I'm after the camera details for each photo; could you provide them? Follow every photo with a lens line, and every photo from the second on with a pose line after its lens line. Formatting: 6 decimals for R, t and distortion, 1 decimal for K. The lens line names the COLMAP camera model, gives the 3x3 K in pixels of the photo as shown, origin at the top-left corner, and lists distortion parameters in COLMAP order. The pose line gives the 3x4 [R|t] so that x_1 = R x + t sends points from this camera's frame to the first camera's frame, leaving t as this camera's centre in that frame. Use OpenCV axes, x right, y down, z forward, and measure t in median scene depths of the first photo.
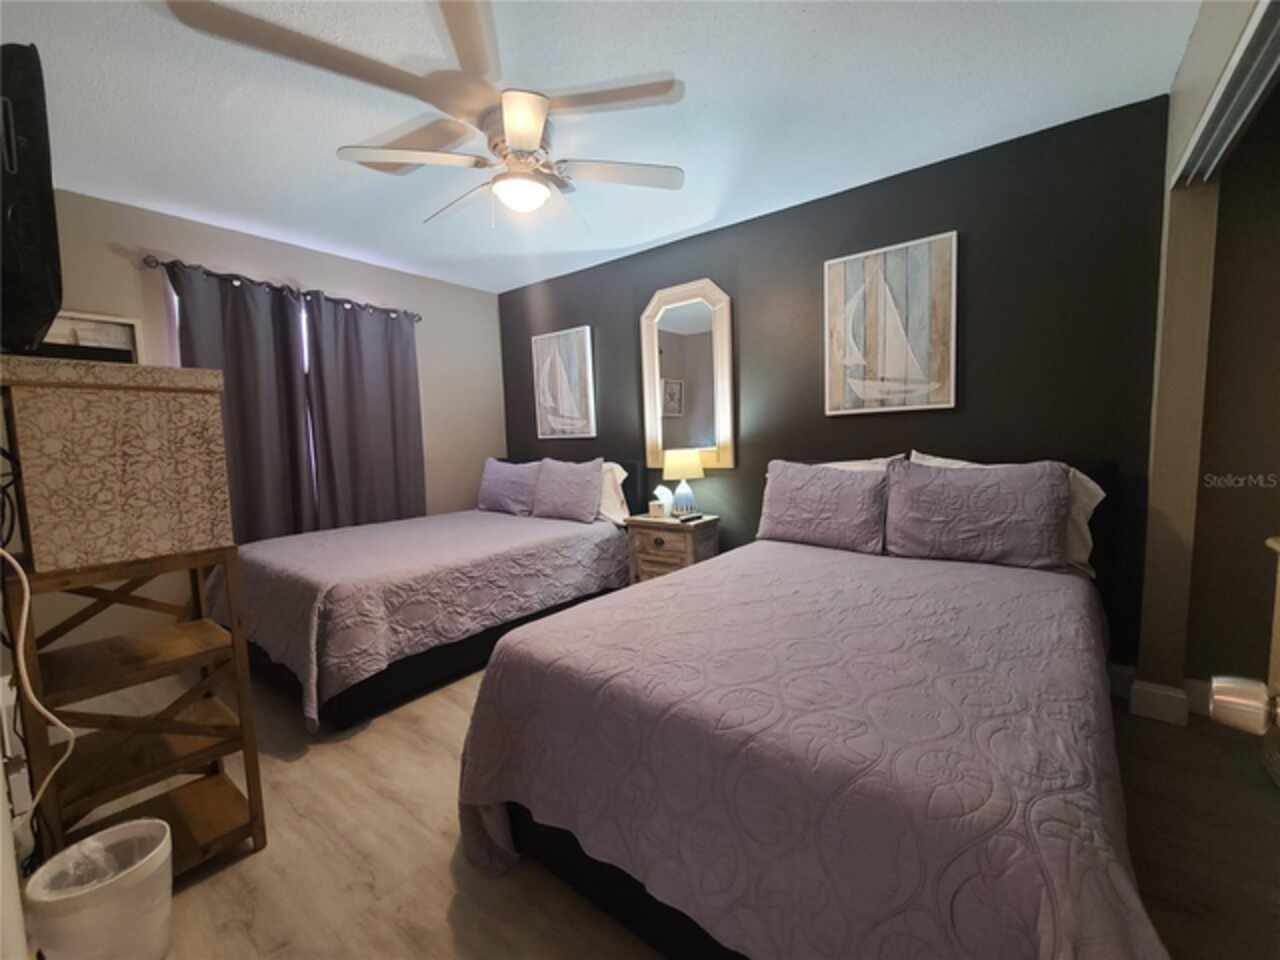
lens RADIAL K [[518.3, 0, 646.6], [0, 518.3, 479.0], [0, 0, 1]] dist [-0.008135, 0.002431]
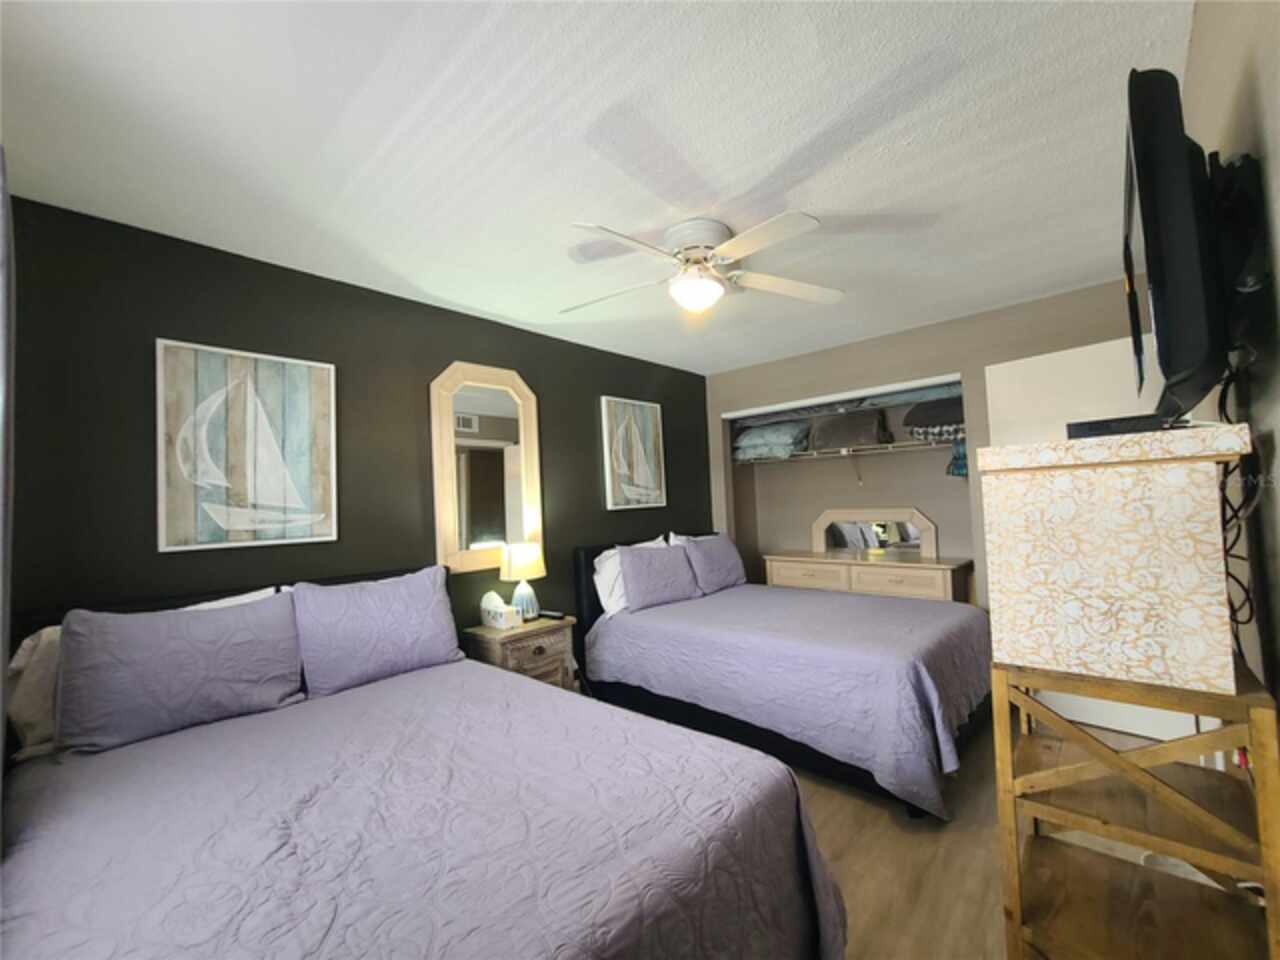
lens RADIAL K [[518.3, 0, 648.9], [0, 518.3, 479.1], [0, 0, 1]] dist [-0.008135, 0.002431]
pose [[0.096508, 0.084682, 0.991723, -1.145502], [0.132493, 0.986414, -0.097122, -0.074531], [-0.986474, 0.140769, 0.083977, 0.961600]]
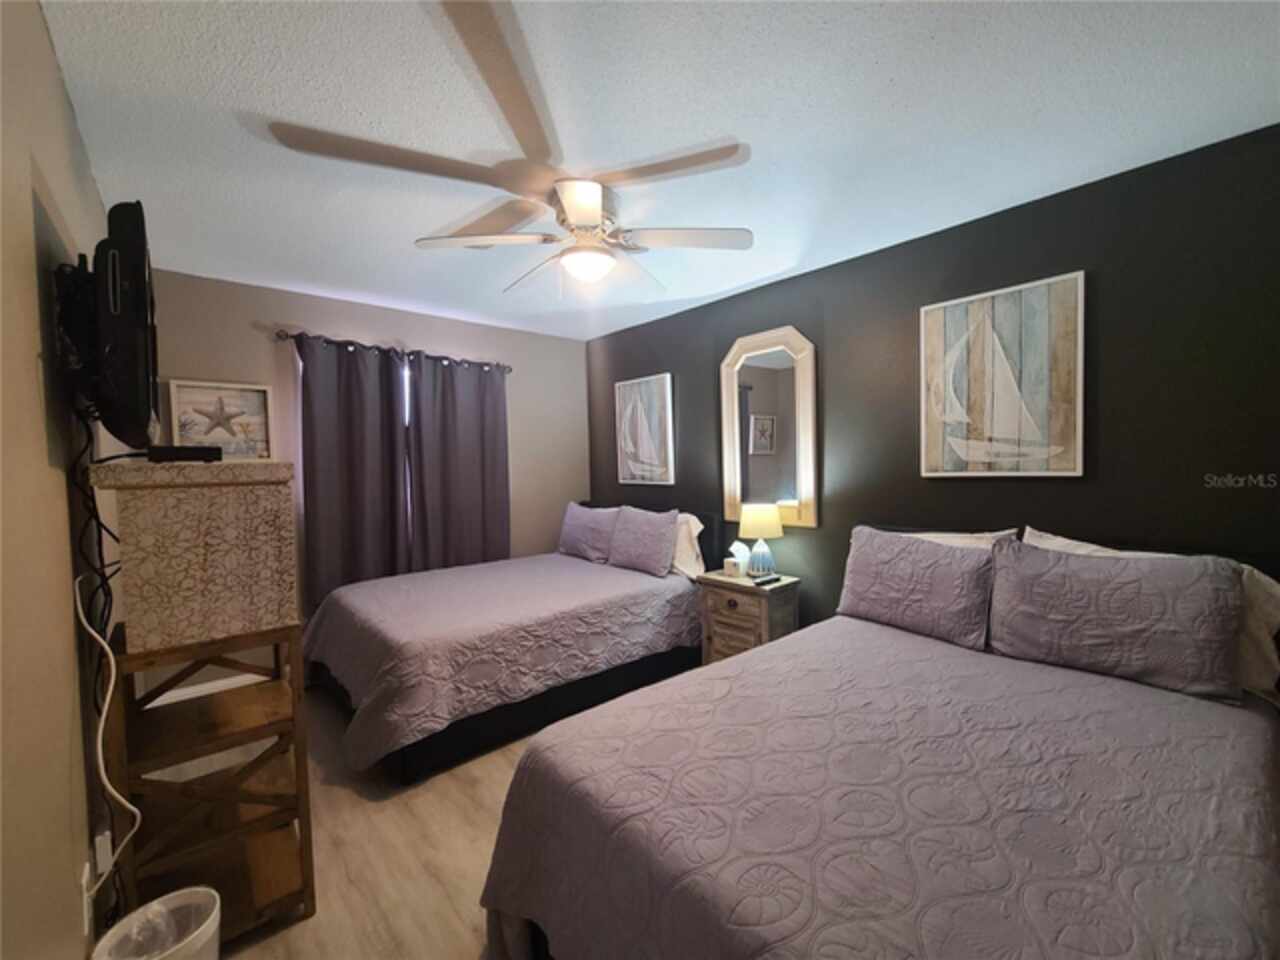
lens RADIAL K [[518.3, 0, 647.7], [0, 518.3, 480.3], [0, 0, 1]] dist [-0.008135, 0.002431]
pose [[0.981911, 0.018678, -0.188421, 0.062635], [-0.026129, 0.998968, -0.037139, -0.087737], [0.187533, 0.041390, 0.981386, 0.045290]]
